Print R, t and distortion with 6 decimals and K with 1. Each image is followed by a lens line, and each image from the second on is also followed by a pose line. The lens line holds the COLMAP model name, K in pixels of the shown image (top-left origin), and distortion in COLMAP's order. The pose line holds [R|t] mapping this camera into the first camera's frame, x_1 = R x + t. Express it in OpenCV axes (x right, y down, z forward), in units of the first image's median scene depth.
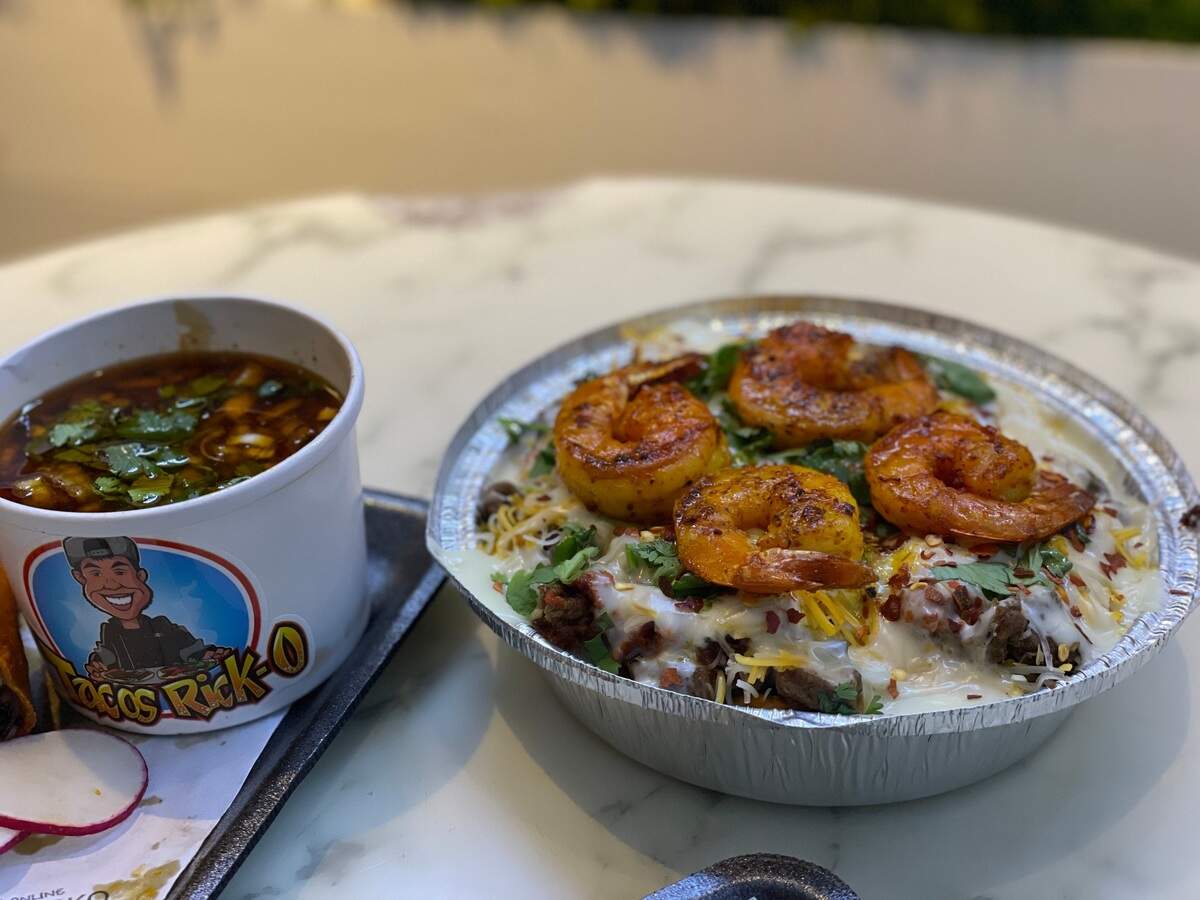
lens RADIAL K [[1825.9, 0, 597.9], [0, 1825.9, 448.0], [0, 0, 1]] dist [0.079957, 0.000000]
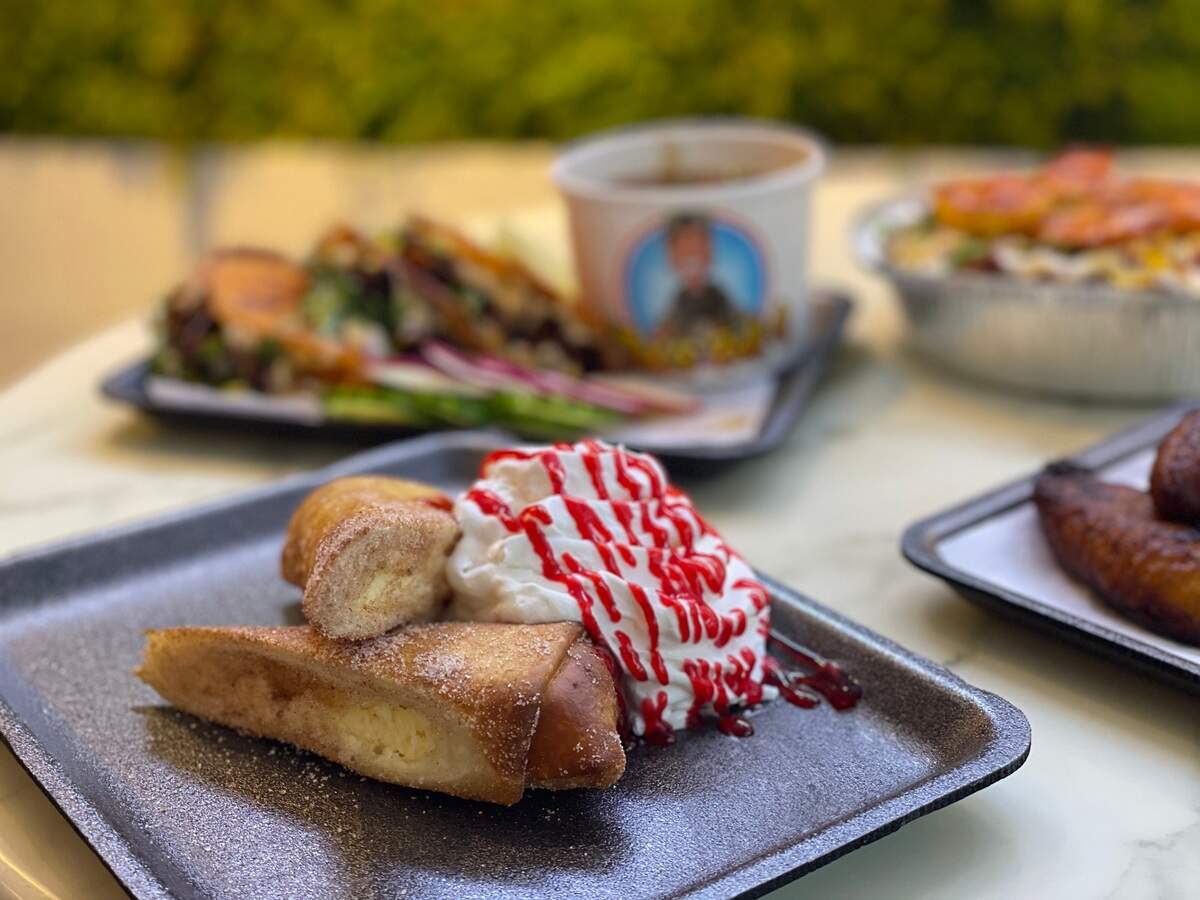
lens RADIAL K [[1825.9, 0, 595.5], [0, 1825.9, 450.6], [0, 0, 1]] dist [0.079957, 0.000000]
pose [[0.997311, -0.019083, 0.070760, -0.431311], [0.034180, 0.975183, -0.218748, 0.534928], [-0.064829, 0.220578, 0.973212, -0.406673]]
